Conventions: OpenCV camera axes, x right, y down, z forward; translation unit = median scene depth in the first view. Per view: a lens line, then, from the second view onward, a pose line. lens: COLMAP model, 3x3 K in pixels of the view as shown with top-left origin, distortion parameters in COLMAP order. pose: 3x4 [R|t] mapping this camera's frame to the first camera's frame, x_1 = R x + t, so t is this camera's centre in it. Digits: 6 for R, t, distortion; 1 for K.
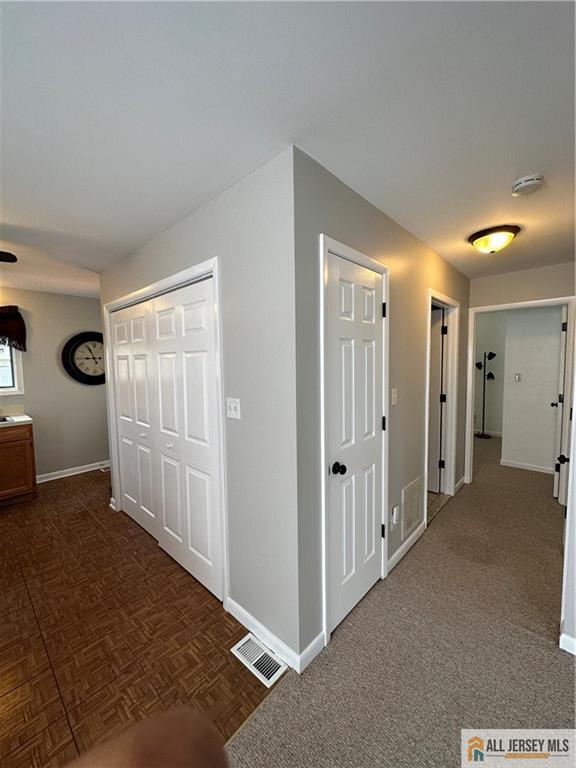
lens RADIAL K [[305.5, 0, 288.0], [0, 305.5, 384.0], [0, 0, 1]] dist [-0.001579, -0.000082]
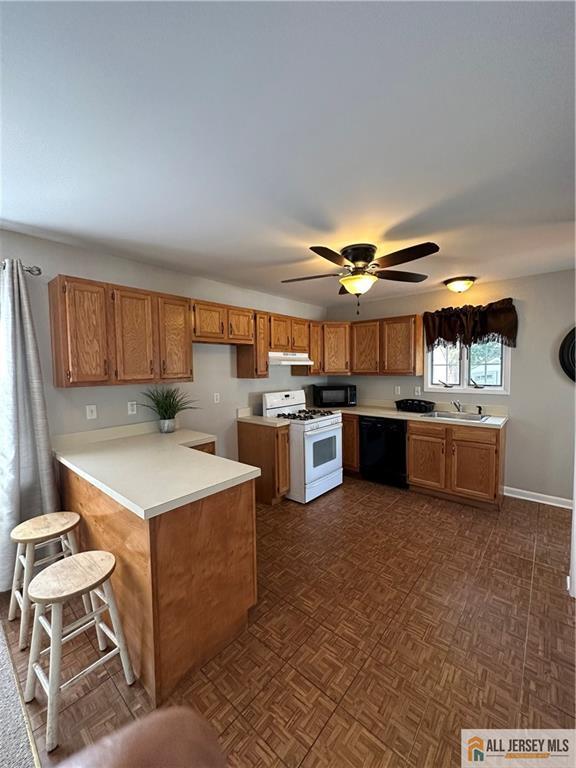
lens RADIAL K [[305.5, 0, 288.0], [0, 305.5, 384.0], [0, 0, 1]] dist [-0.001579, -0.000082]
pose [[0.033457, 0.070307, -0.996964, 0.019799], [-0.059630, 0.995886, 0.068230, -0.027322], [0.997660, 0.057166, 0.037512, 0.390055]]
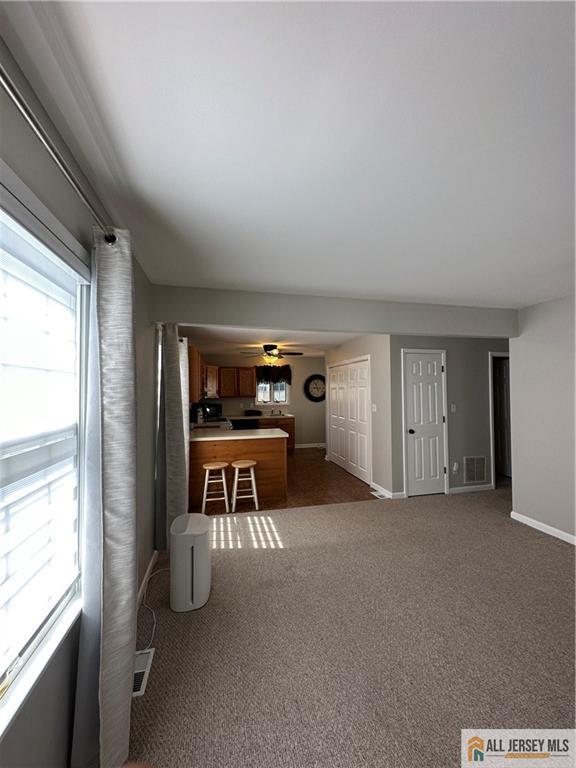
lens RADIAL K [[305.5, 0, 288.0], [0, 305.5, 384.0], [0, 0, 1]] dist [-0.001579, -0.000082]
pose [[0.828528, -0.005471, -0.559921, 0.420573], [-0.043658, 0.996277, -0.074336, 0.060500], [0.558244, 0.086034, 0.825204, -1.007097]]
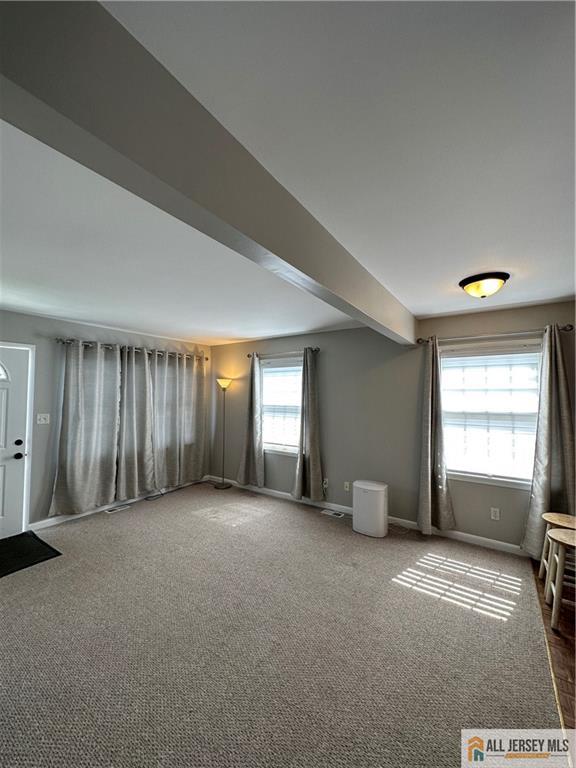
lens RADIAL K [[305.5, 0, 288.0], [0, 305.5, 384.0], [0, 0, 1]] dist [-0.001579, -0.000082]
pose [[-0.989739, -0.002273, -0.142870, 0.263845], [-0.006912, 0.999465, 0.031983, -0.057338], [0.142720, 0.032642, -0.989225, 0.628033]]
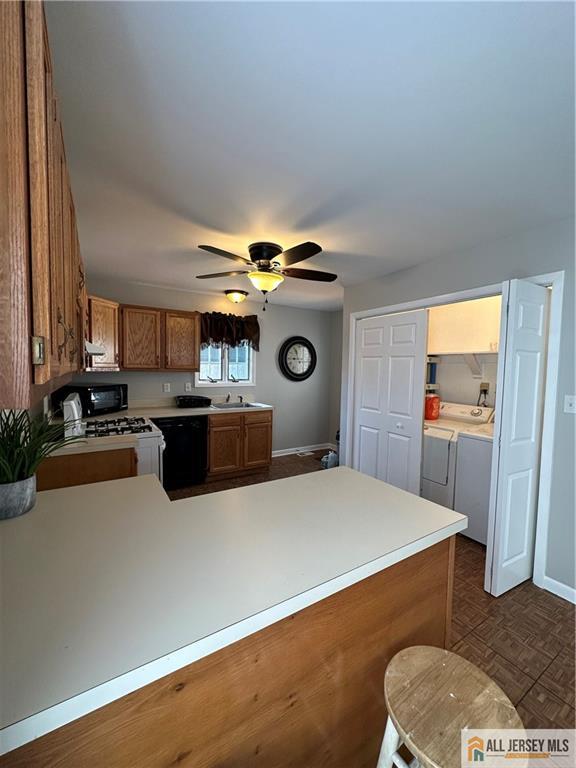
lens RADIAL K [[305.5, 0, 288.0], [0, 305.5, 384.0], [0, 0, 1]] dist [-0.001579, -0.000082]
pose [[0.962238, 0.047940, -0.267955, -0.514143], [-0.052827, 0.998542, -0.011053, 0.040544], [0.267035, 0.024791, 0.963368, -0.205030]]
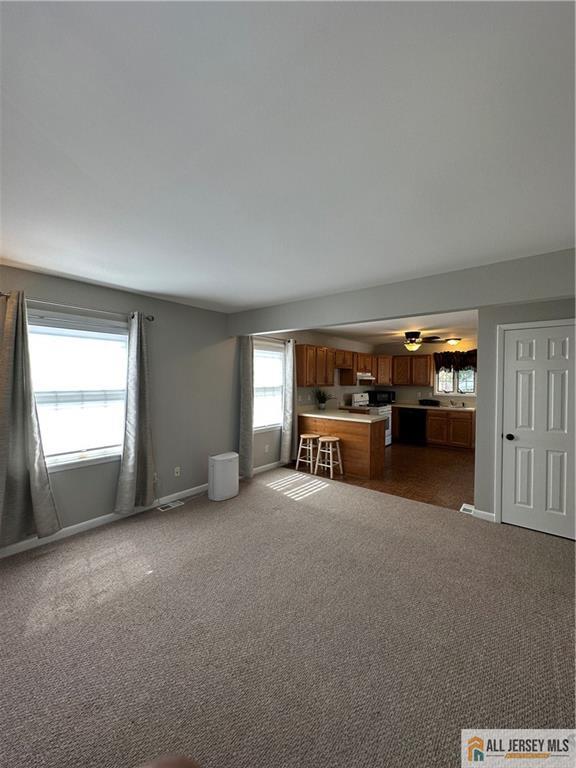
lens RADIAL K [[305.5, 0, 288.0], [0, 305.5, 384.0], [0, 0, 1]] dist [-0.001579, -0.000082]
pose [[0.062099, 0.031670, -0.997567, 1.105715], [-0.080295, 0.996415, 0.026635, 0.000847], [0.994835, 0.078446, 0.064420, -0.310376]]
